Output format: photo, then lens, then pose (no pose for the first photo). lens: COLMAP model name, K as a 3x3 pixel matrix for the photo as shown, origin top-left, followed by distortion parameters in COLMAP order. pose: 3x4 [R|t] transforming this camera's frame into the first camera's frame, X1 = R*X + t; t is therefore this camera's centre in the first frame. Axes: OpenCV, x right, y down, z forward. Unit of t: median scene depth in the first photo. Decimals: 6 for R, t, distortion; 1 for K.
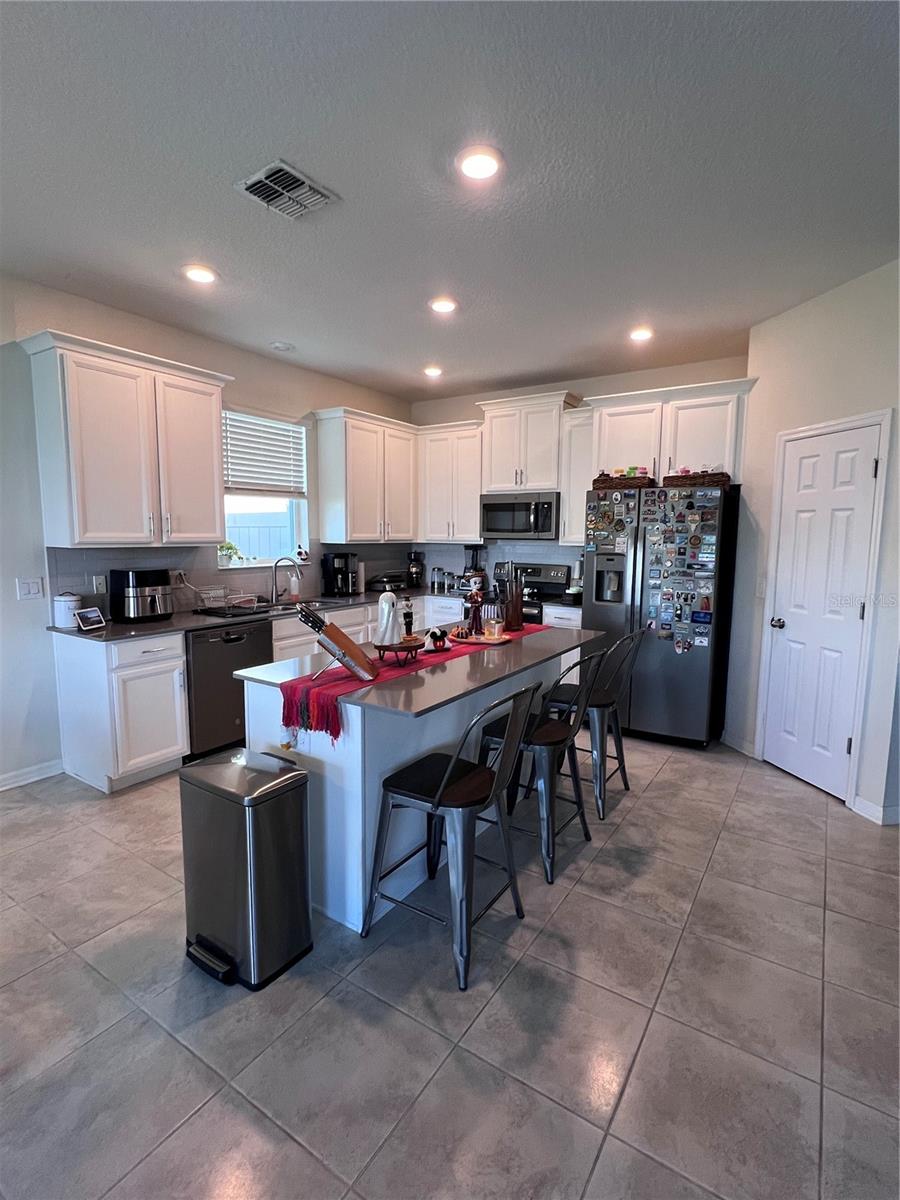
lens RADIAL K [[574.4, 0, 449.4], [0, 574.4, 602.1], [0, 0, 1]] dist [-0.002047, 0.000239]
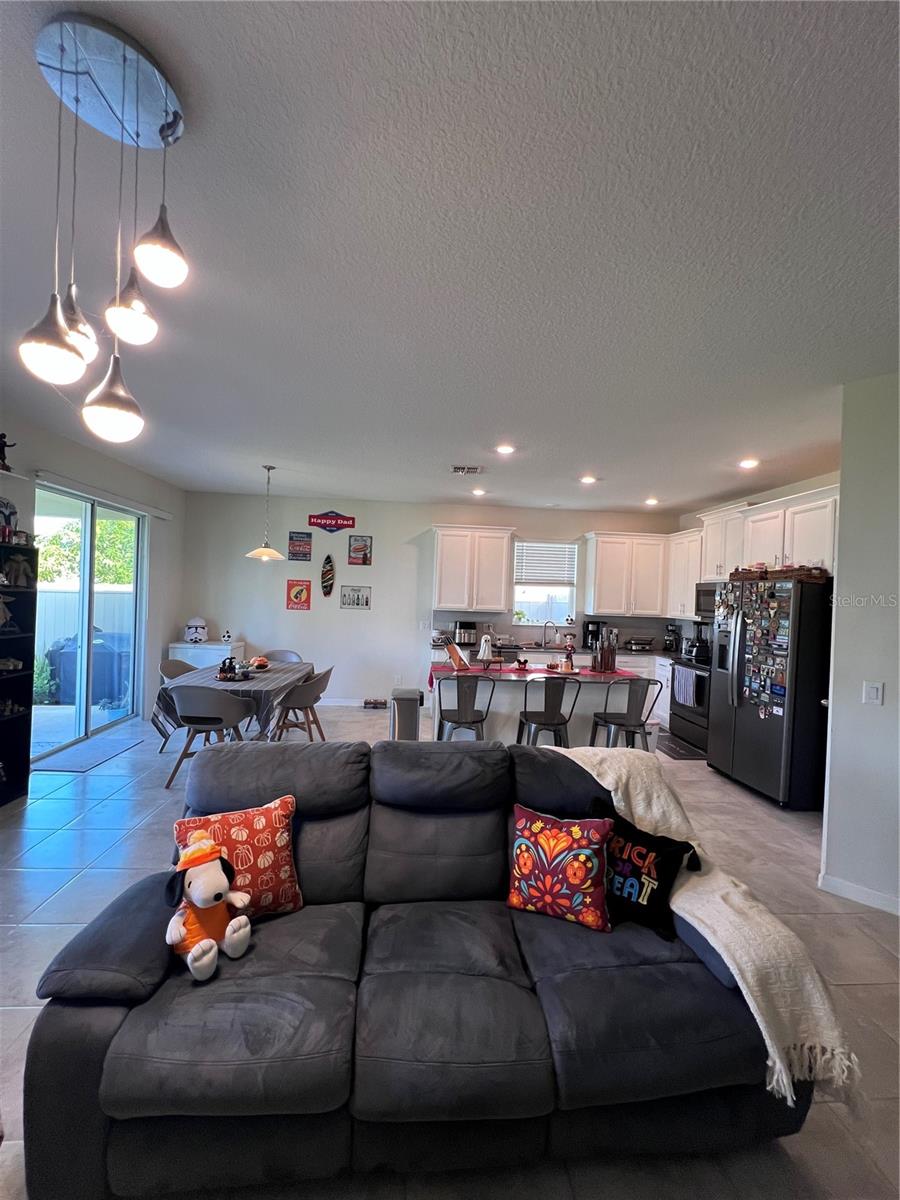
lens RADIAL K [[477.1, 0, 448.4], [0, 477.1, 602.1], [0, 0, 1]] dist [-0.000430, 0.000747]
pose [[0.609351, 0.024459, -0.792523, 0.801317], [-0.125576, 0.989886, -0.066002, -0.002043], [0.782893, 0.139740, 0.606260, -0.139057]]
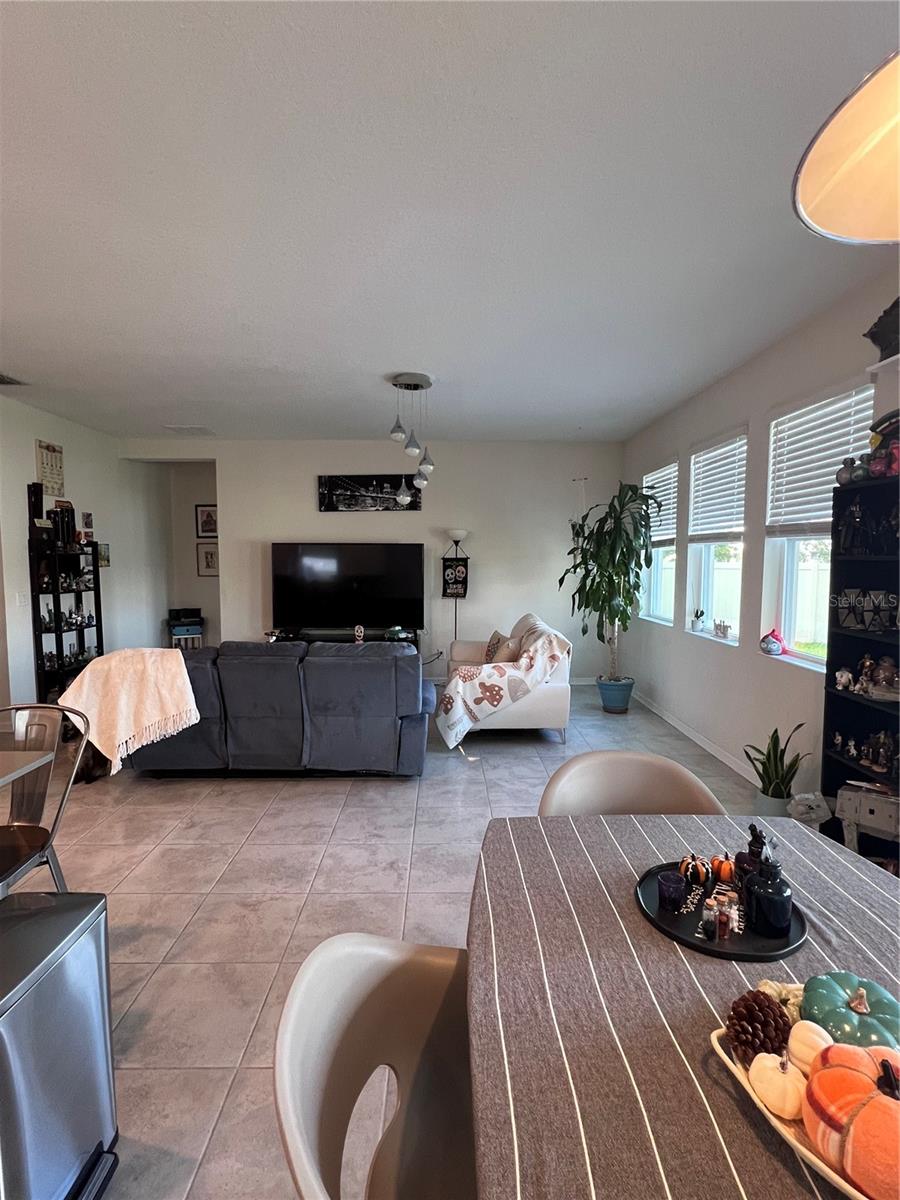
lens RADIAL K [[574.4, 0, 448.7], [0, 574.4, 602.5], [0, 0, 1]] dist [-0.002047, 0.000239]
pose [[-0.562741, -0.070477, 0.823624, -0.588817], [0.092648, 0.984704, 0.147562, -0.063842], [-0.821425, 0.159346, -0.547604, 0.459204]]
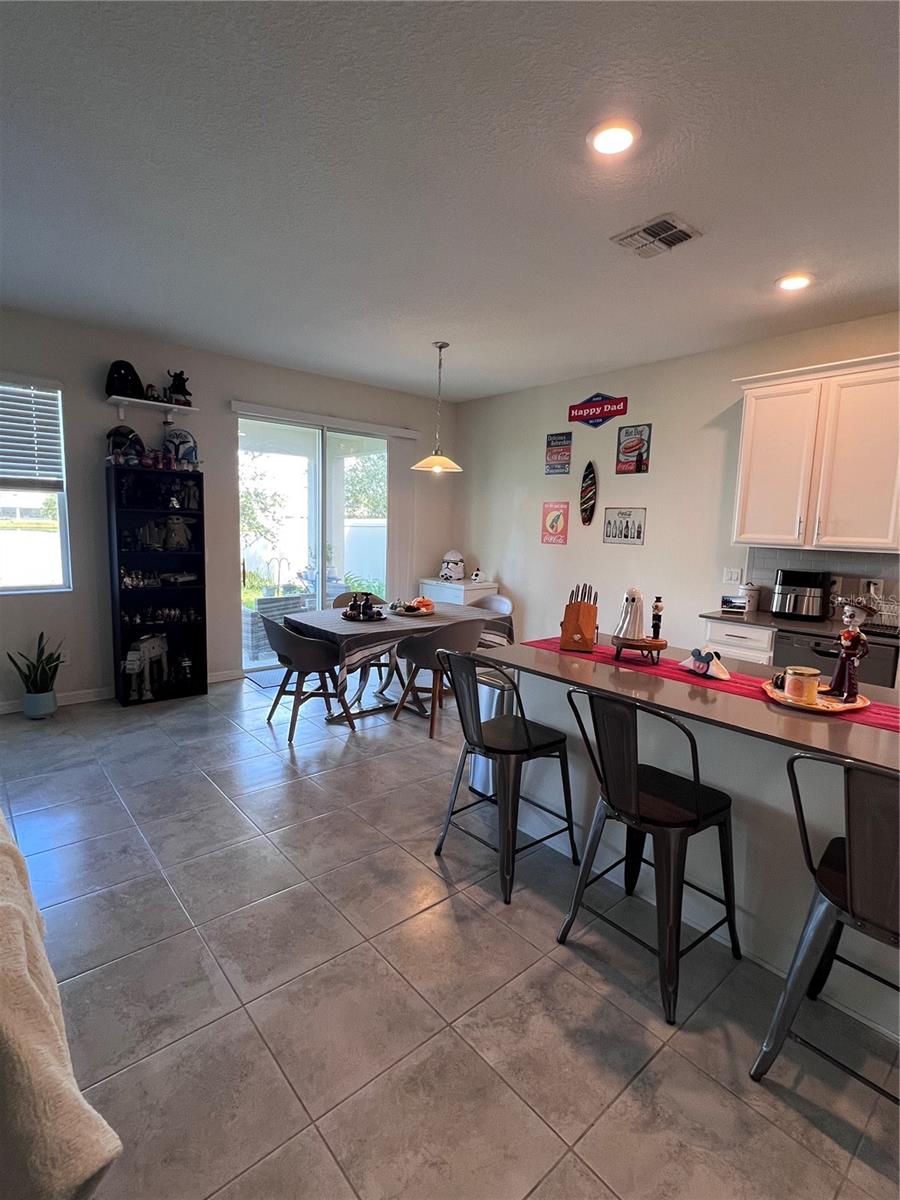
lens RADIAL K [[574.4, 0, 446.9], [0, 574.4, 599.1], [0, 0, 1]] dist [-0.002047, 0.000239]
pose [[-0.271009, 0.108723, -0.956417, 0.624387], [-0.146854, 0.977299, 0.152710, -0.067262], [0.951309, 0.181839, -0.248890, 0.618248]]
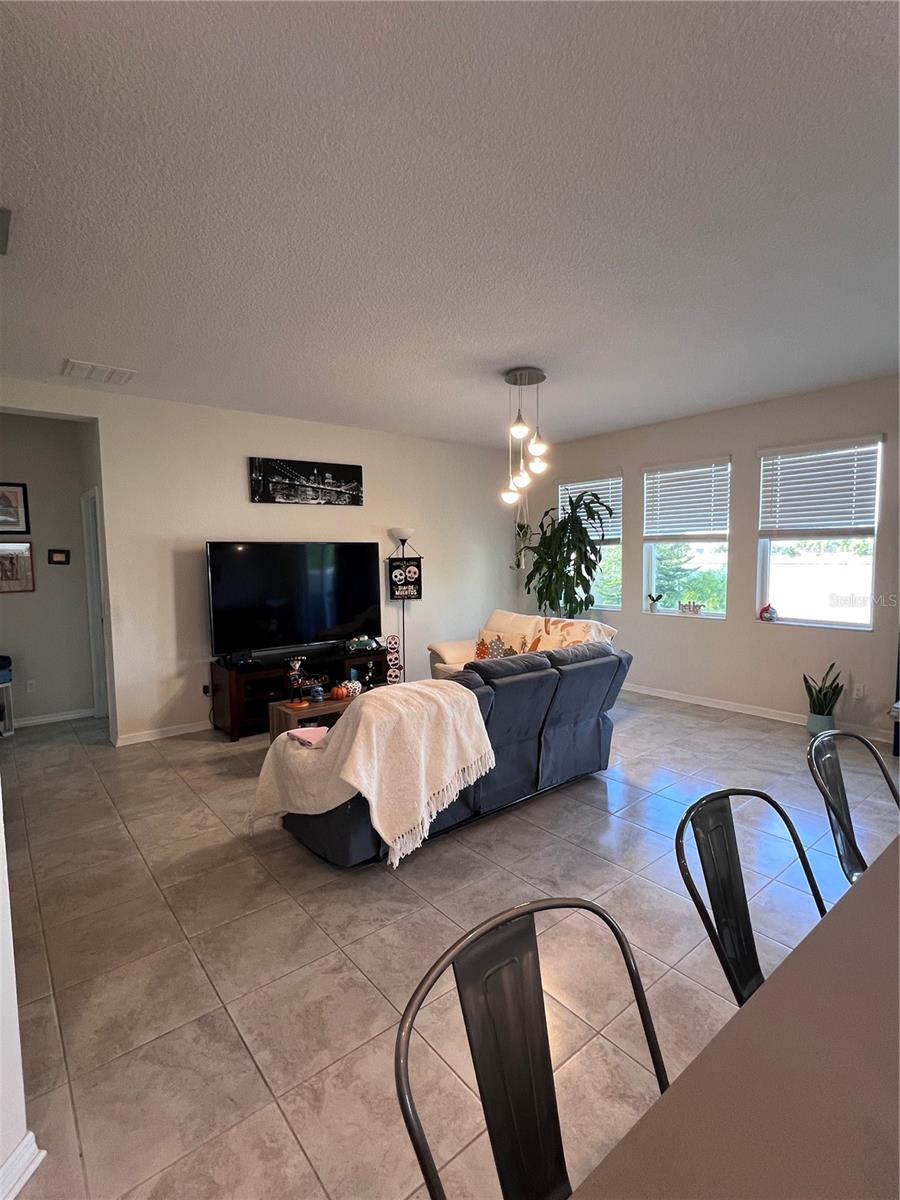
lens RADIAL K [[574.4, 0, 451.8], [0, 574.4, 601.6], [0, 0, 1]] dist [-0.002047, 0.000239]
pose [[-0.955608, -0.016615, 0.294172, 0.214212], [0.042890, 0.979930, 0.194675, -0.128726], [-0.291503, 0.198650, -0.935716, 0.983959]]
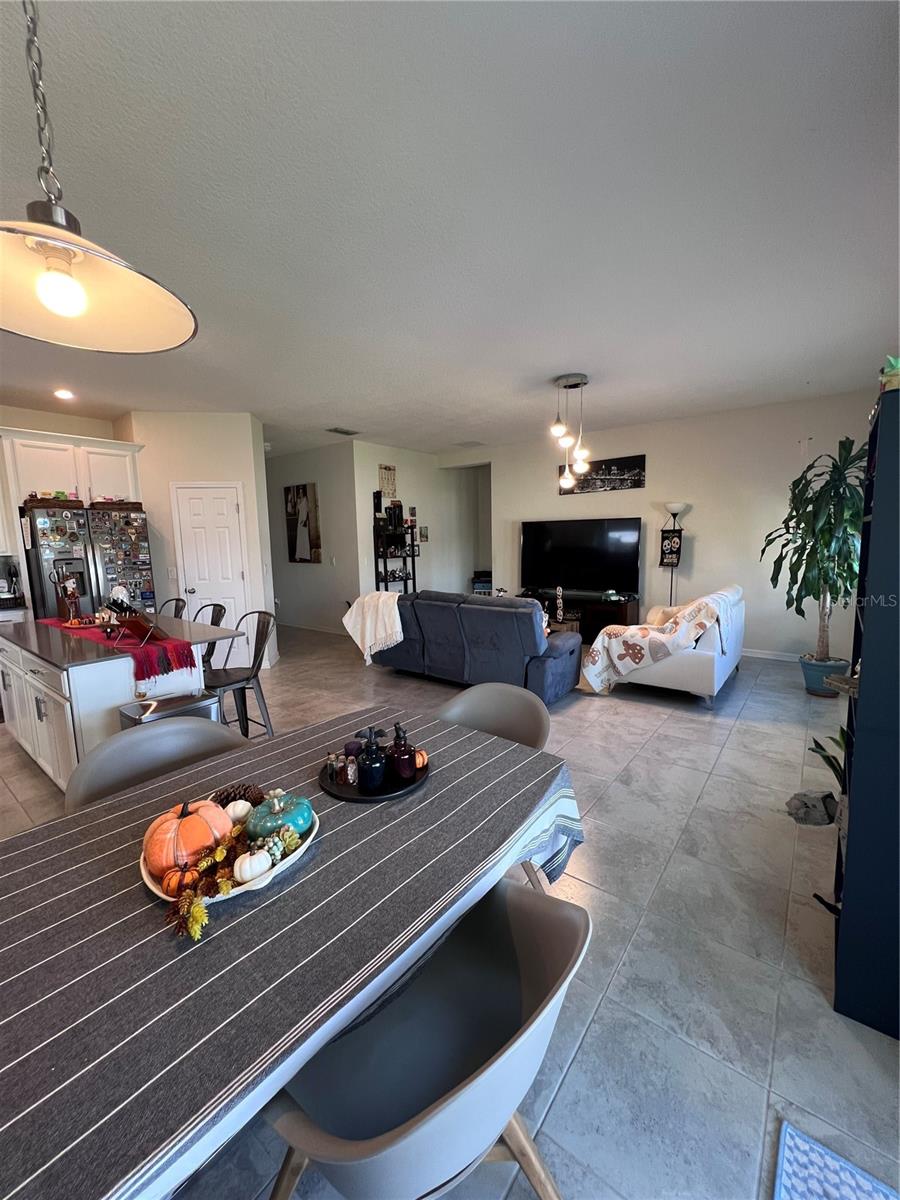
lens RADIAL K [[477.1, 0, 449.9], [0, 477.1, 600.6], [0, 0, 1]] dist [-0.000430, 0.000747]
pose [[0.079024, -0.140650, 0.986901, -0.780500], [0.138265, 0.981974, 0.128877, -0.012716], [-0.987238, 0.126270, 0.097047, 0.068268]]
